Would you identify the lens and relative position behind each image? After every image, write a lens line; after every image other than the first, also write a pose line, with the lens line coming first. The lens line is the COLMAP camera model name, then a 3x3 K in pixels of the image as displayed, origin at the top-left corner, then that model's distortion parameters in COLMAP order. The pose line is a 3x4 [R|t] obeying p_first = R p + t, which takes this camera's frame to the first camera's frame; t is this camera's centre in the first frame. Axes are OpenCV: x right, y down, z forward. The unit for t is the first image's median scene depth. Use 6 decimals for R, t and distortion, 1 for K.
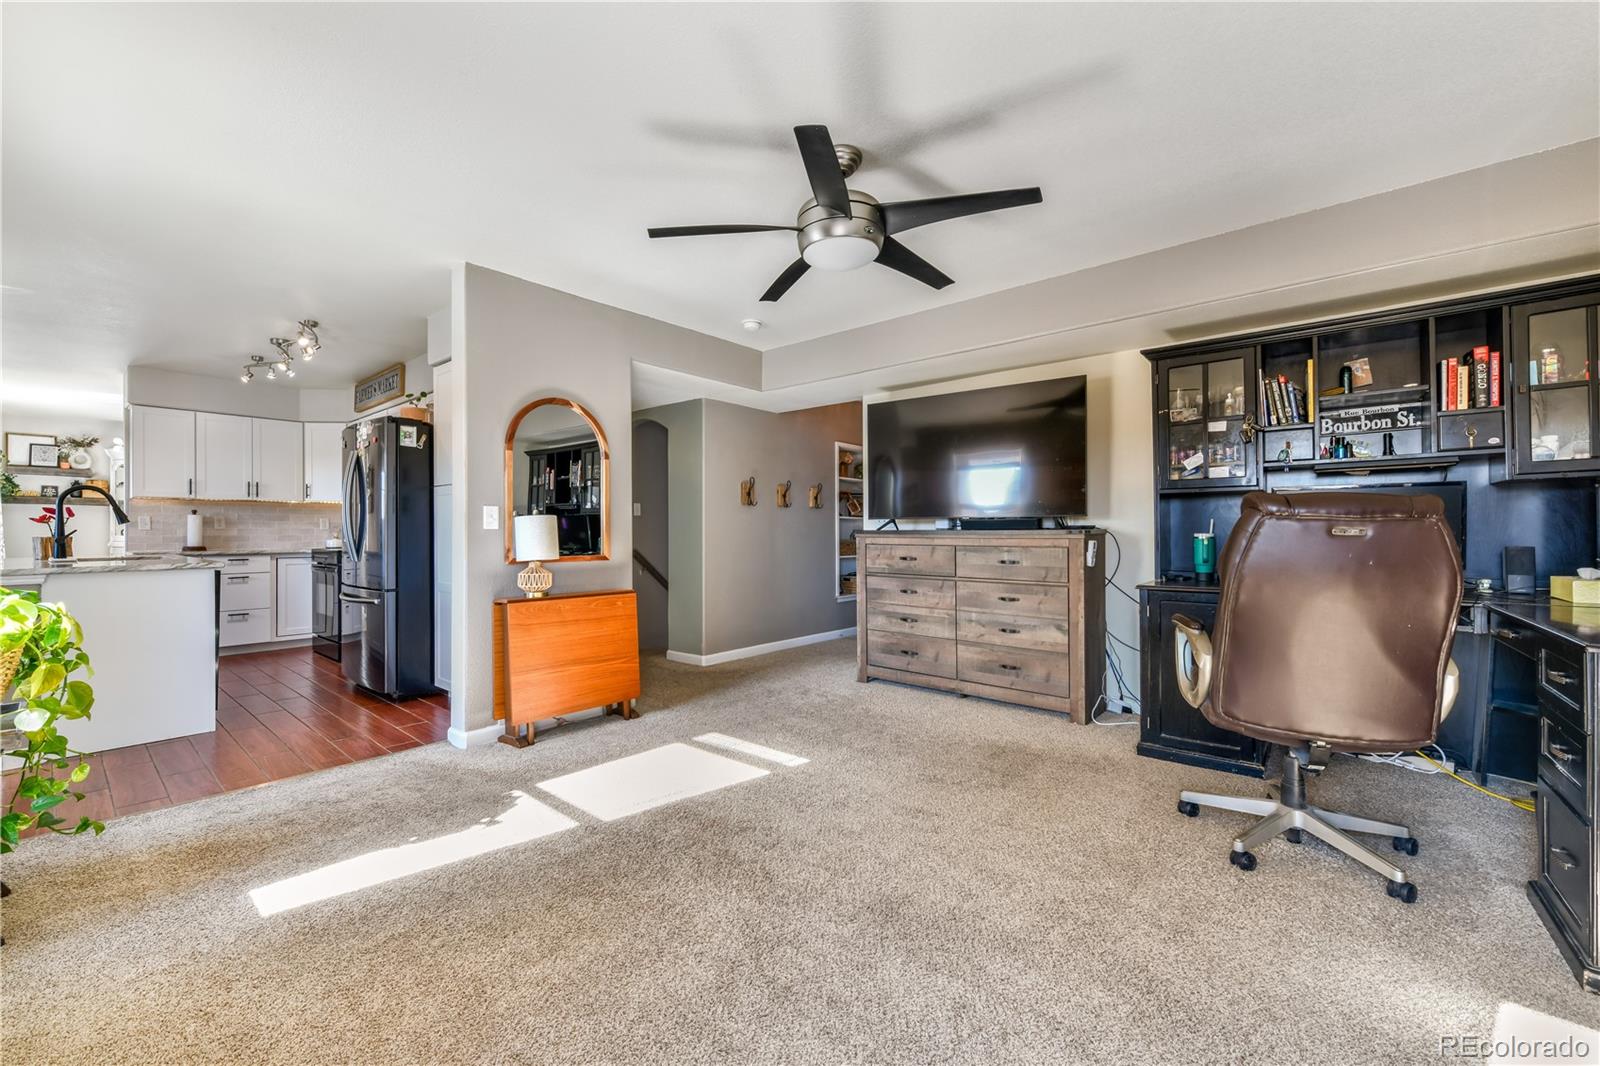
lens RADIAL K [[625.5, 0, 800.0], [0, 625.5, 533.0], [0, 0, 1]] dist [-0.000709, -0.000312]
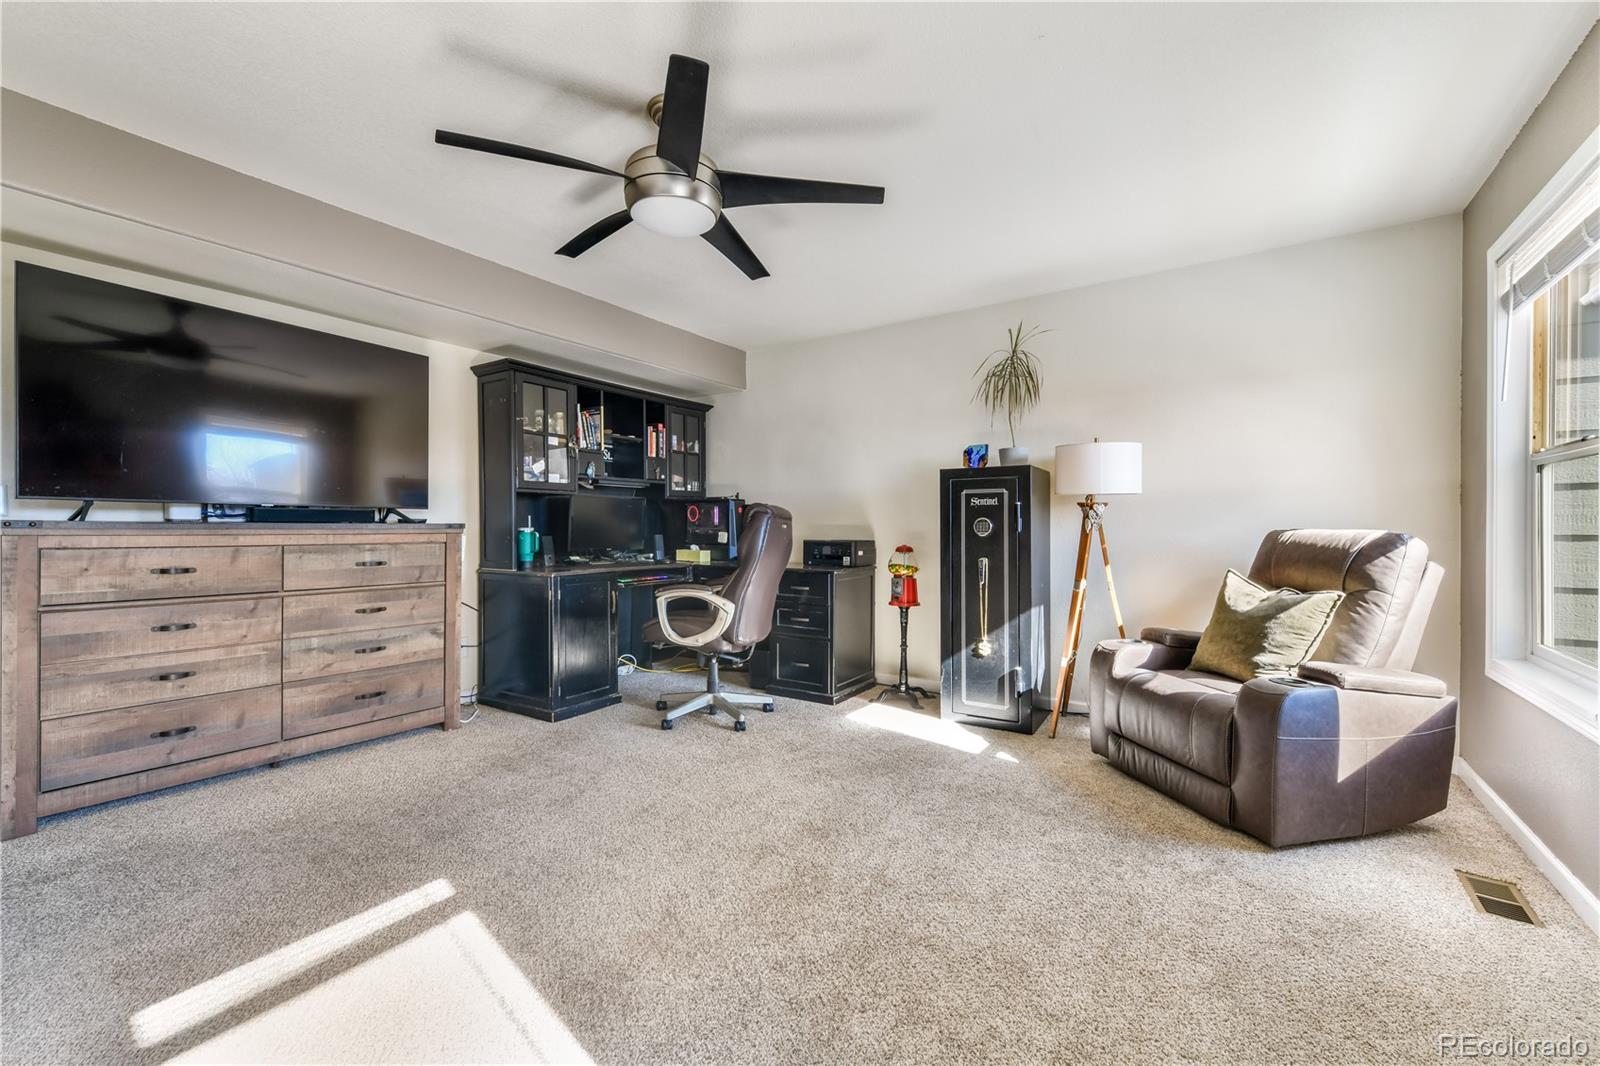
lens RADIAL K [[625.5, 0, 800.0], [0, 625.5, 533.0], [0, 0, 1]] dist [-0.000709, -0.000312]
pose [[-0.088202, -0.010504, 0.996047, -0.497490], [-0.005418, 0.999935, 0.010065, -0.003333], [-0.996088, -0.004509, -0.088254, 0.517659]]
